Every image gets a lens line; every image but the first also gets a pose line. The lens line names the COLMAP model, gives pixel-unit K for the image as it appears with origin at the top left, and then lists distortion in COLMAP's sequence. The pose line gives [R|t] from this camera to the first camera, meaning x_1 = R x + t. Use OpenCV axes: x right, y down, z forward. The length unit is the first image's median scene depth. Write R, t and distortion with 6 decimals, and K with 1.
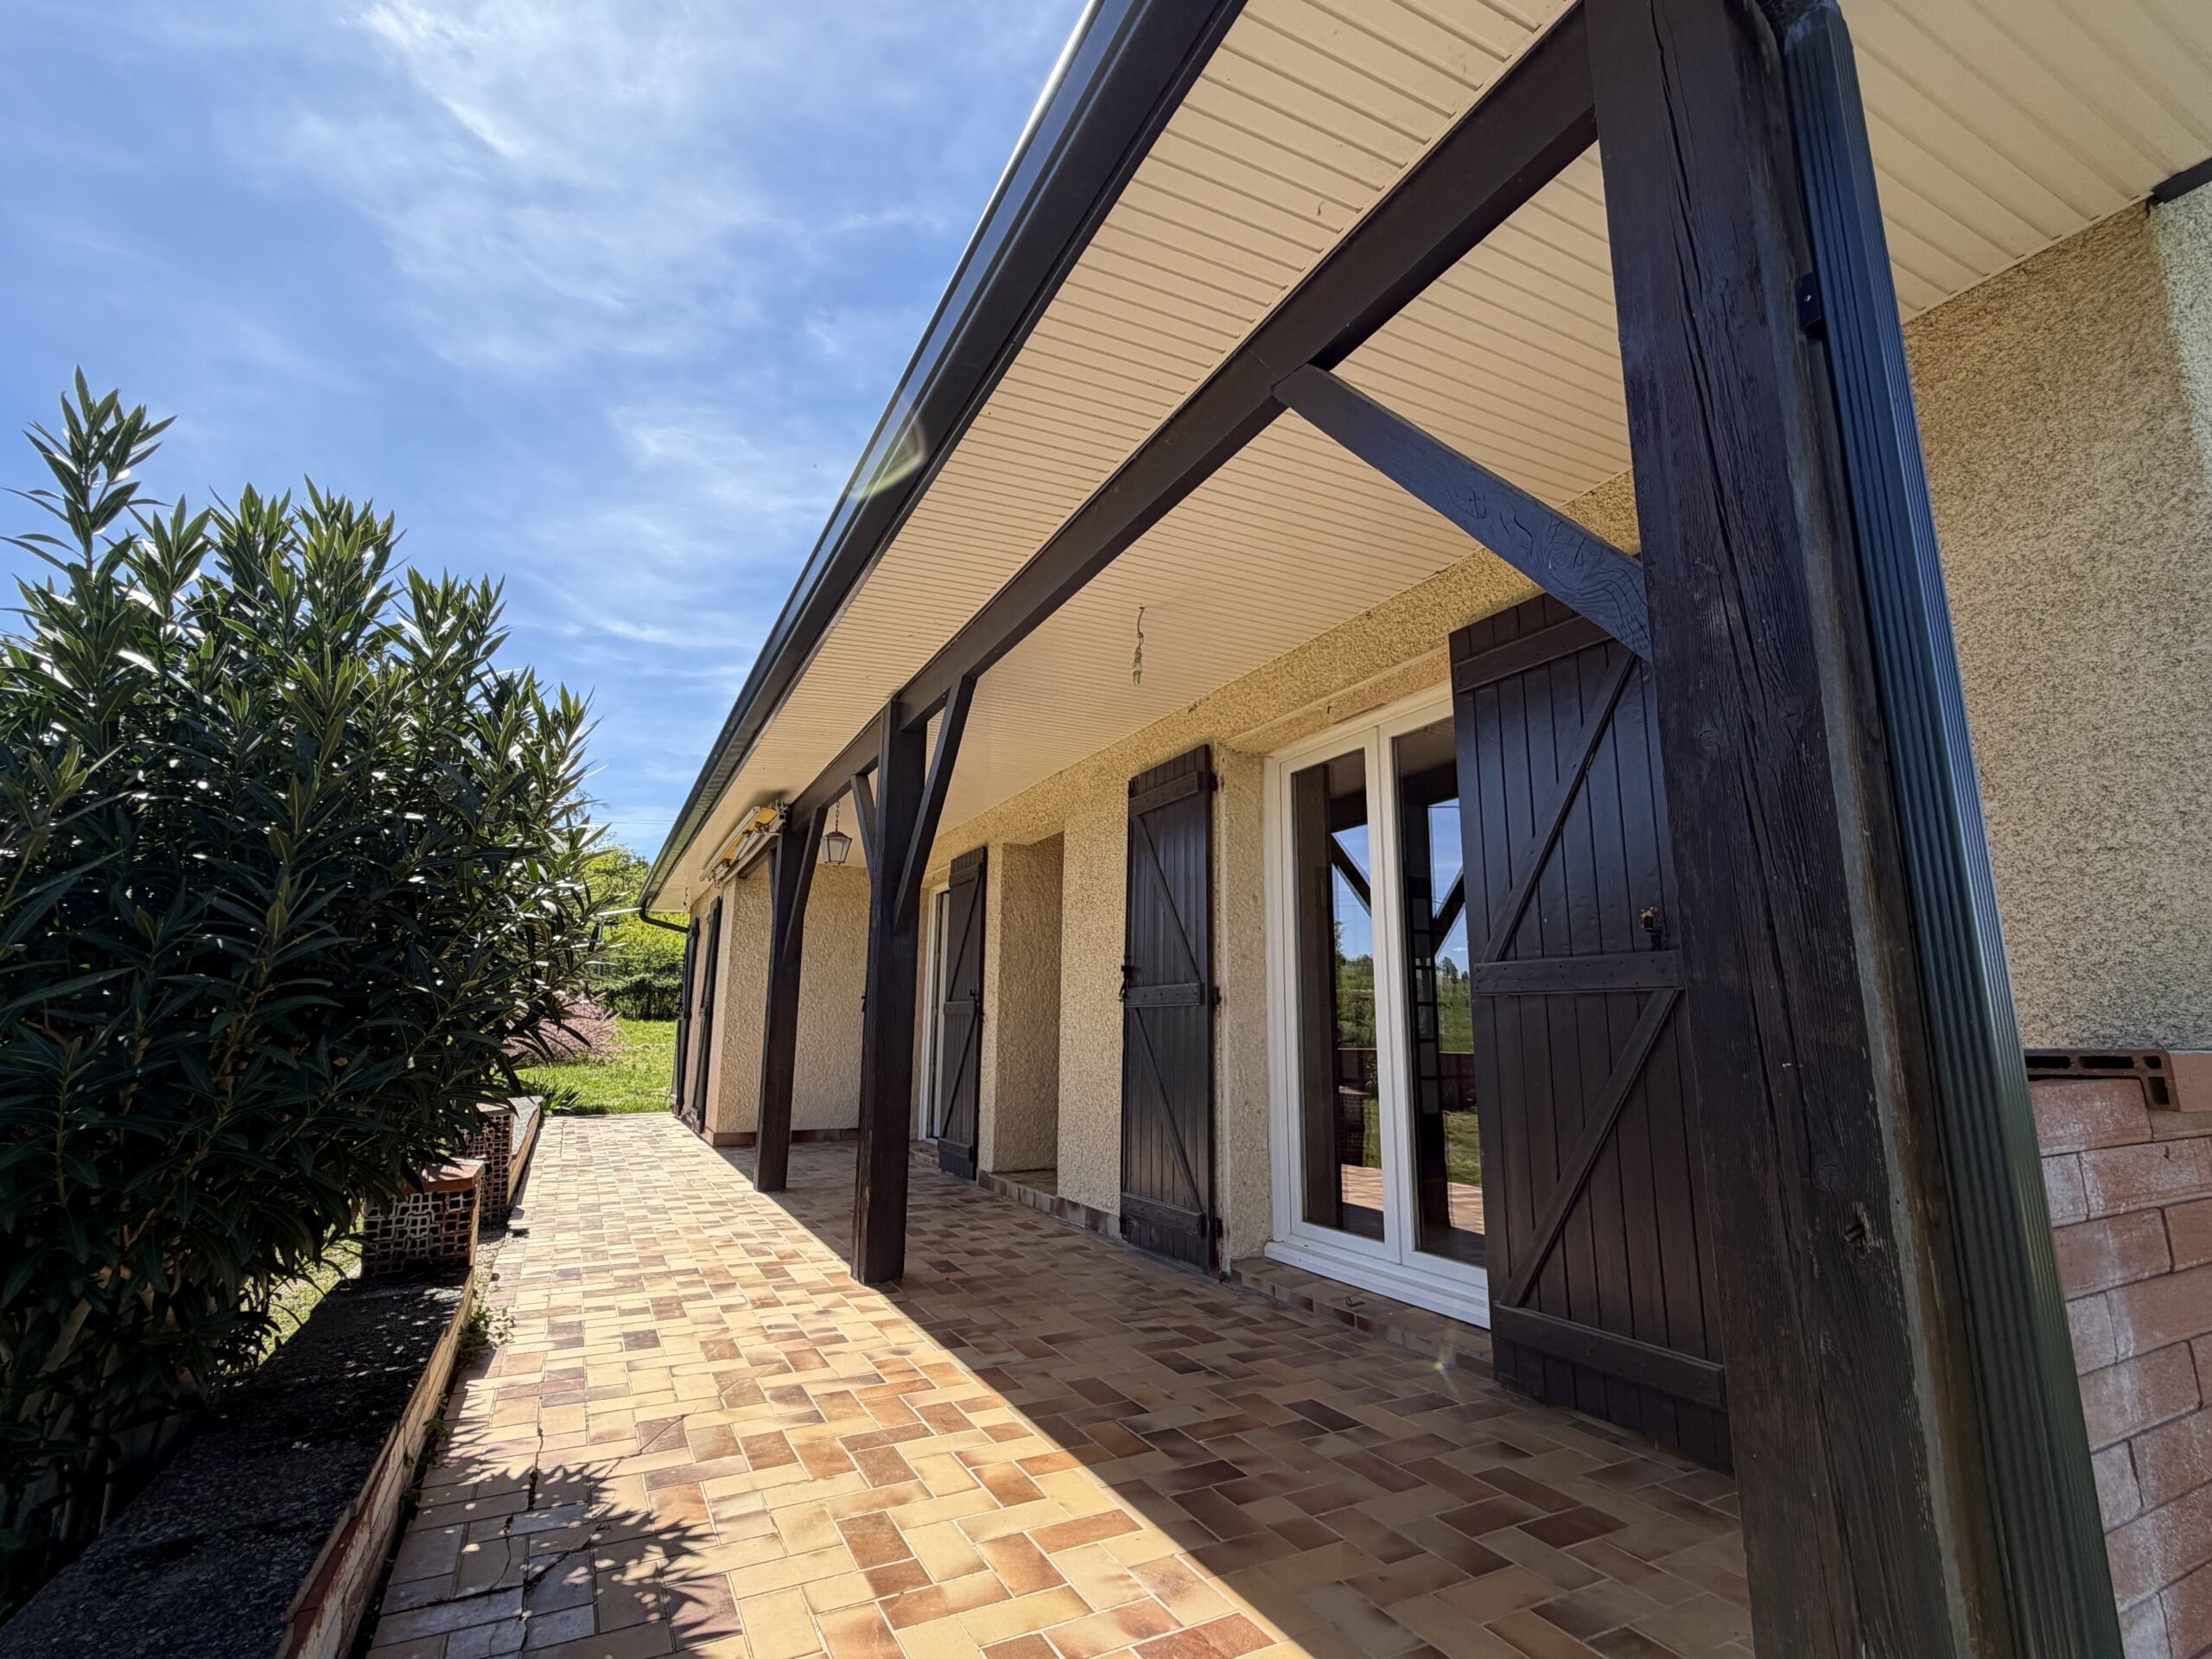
lens RADIAL K [[1015.0, 0, 1106.0], [0, 1015.0, 829.5], [0, 0, 1]] dist [-0.008586, -0.000301]
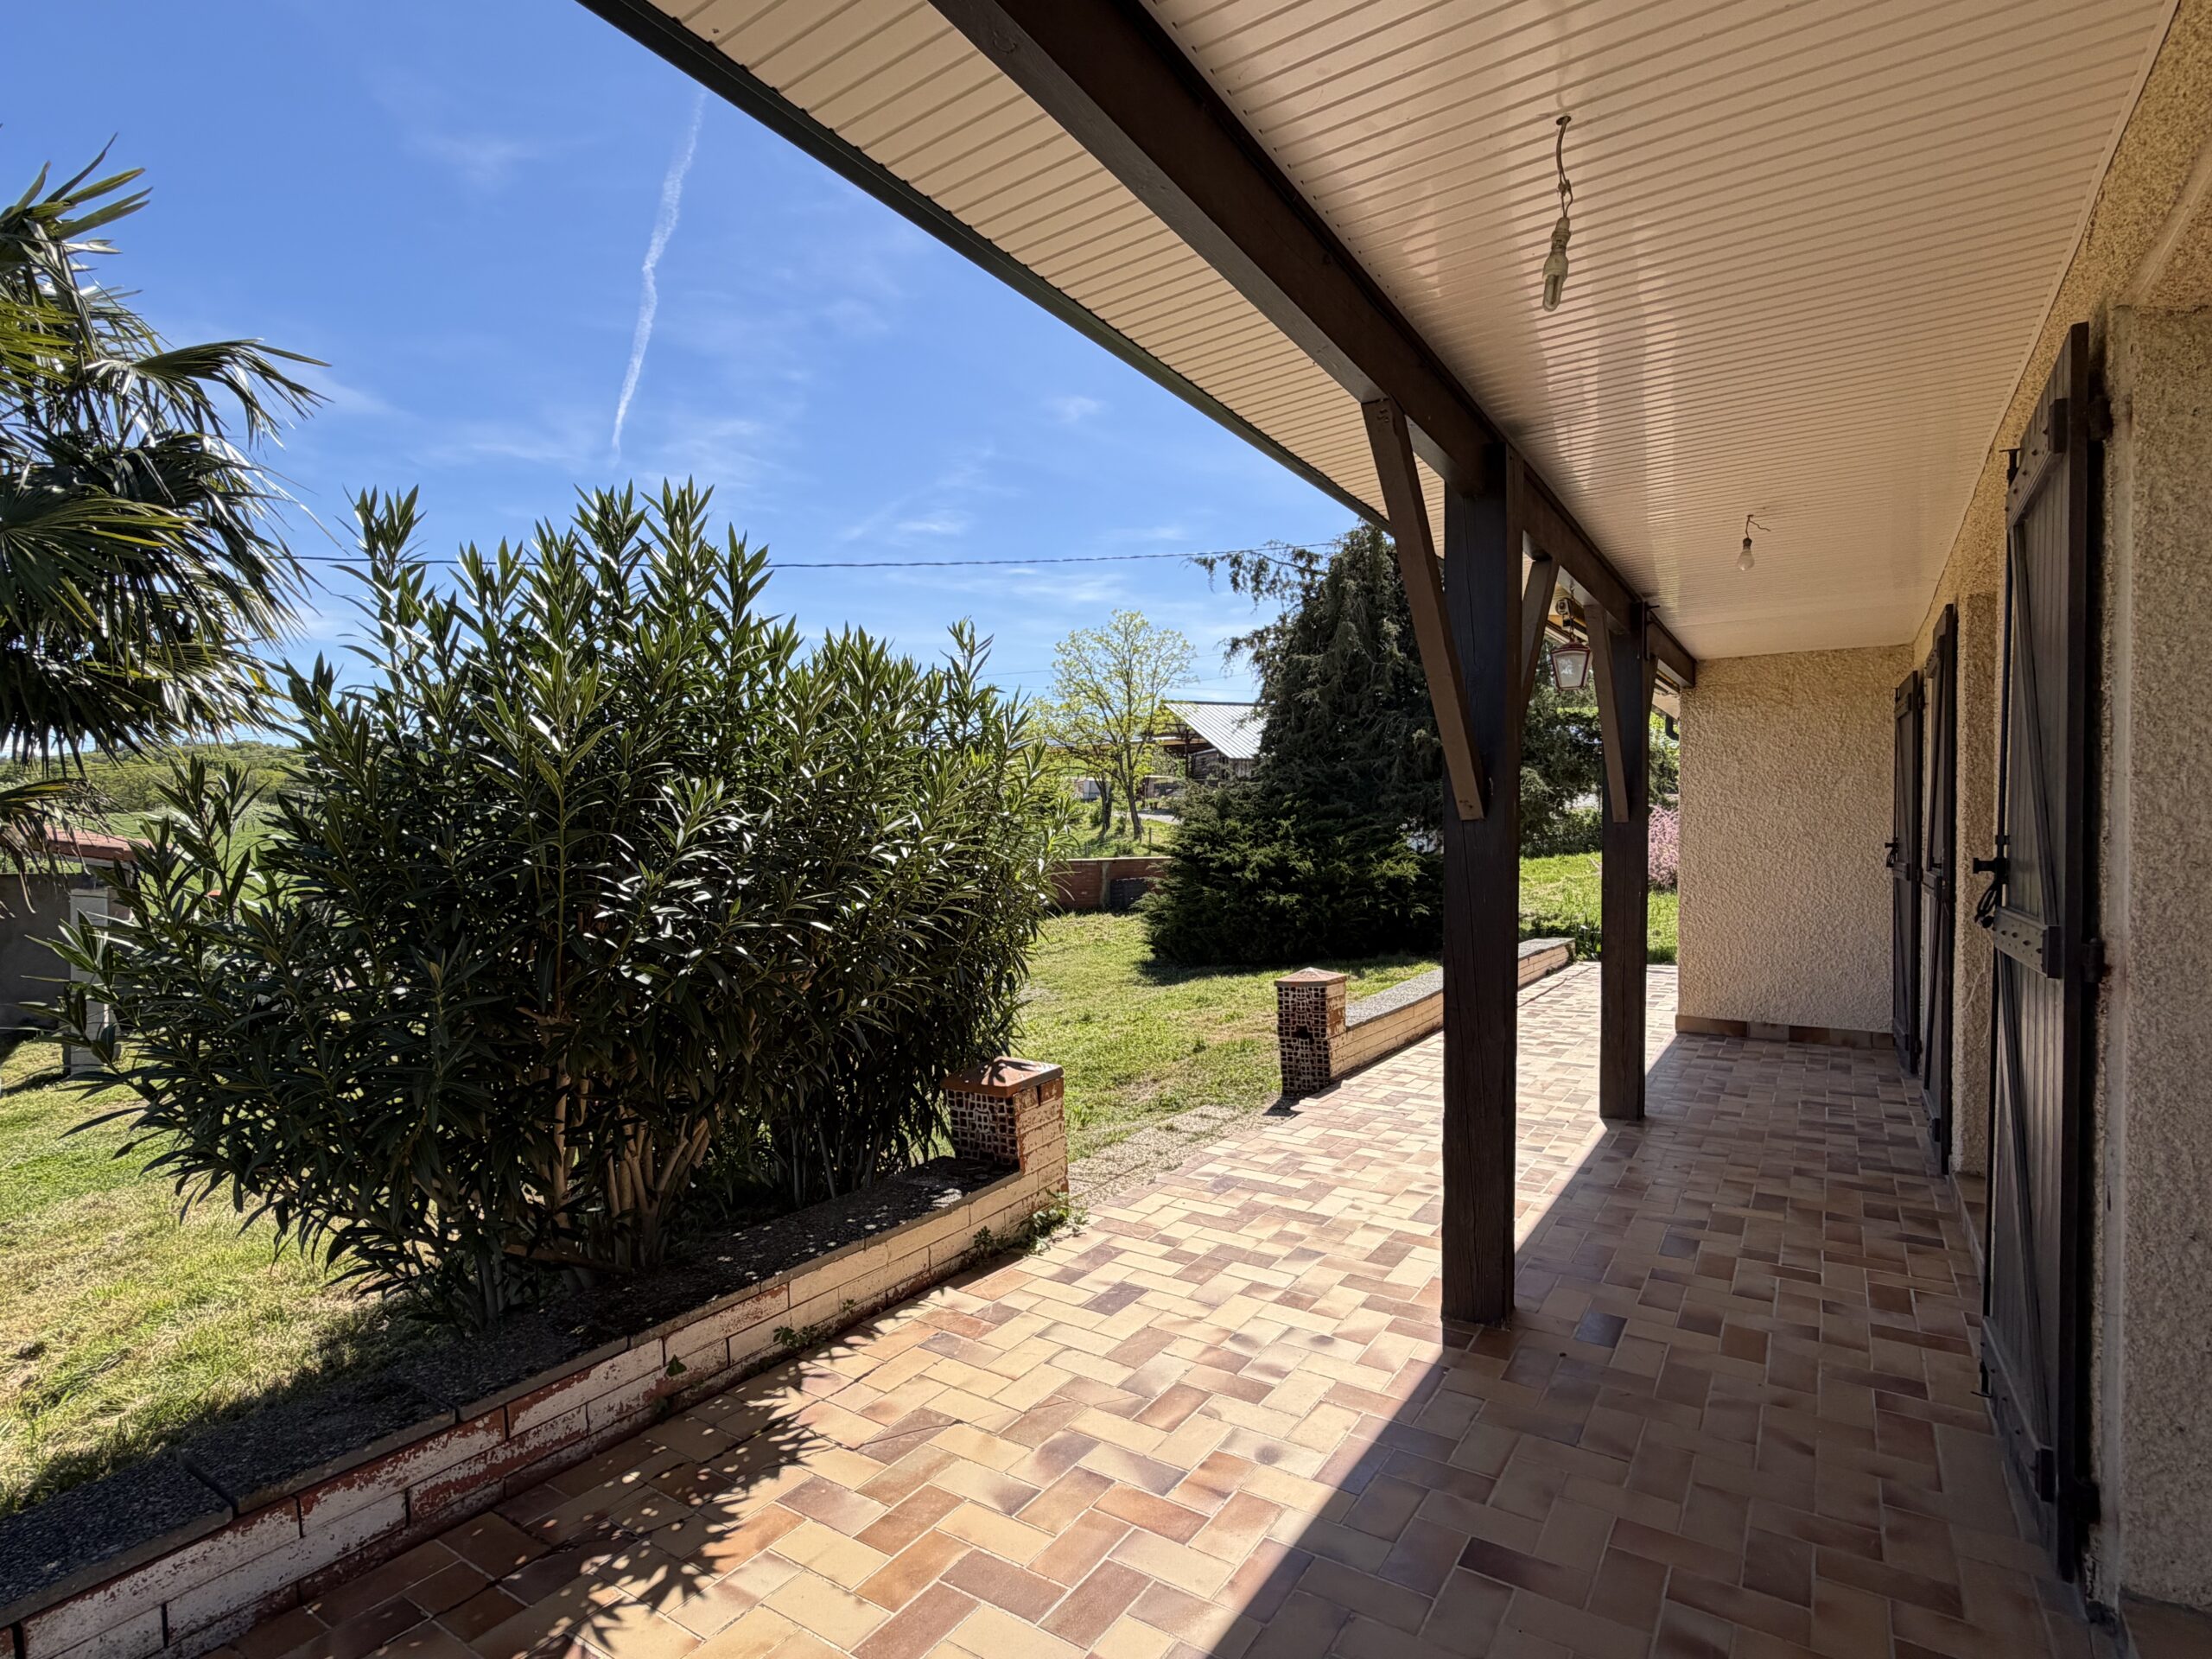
lens RADIAL K [[1104.9, 0, 1106.0], [0, 1104.9, 829.5], [0, 0, 1]] dist [-0.002536, -0.000812]
pose [[0.486509, -0.005238, -0.873660, 0.521408], [0.171174, 0.981173, 0.089438, 0.011114], [0.856743, -0.193060, 0.478246, 0.801929]]
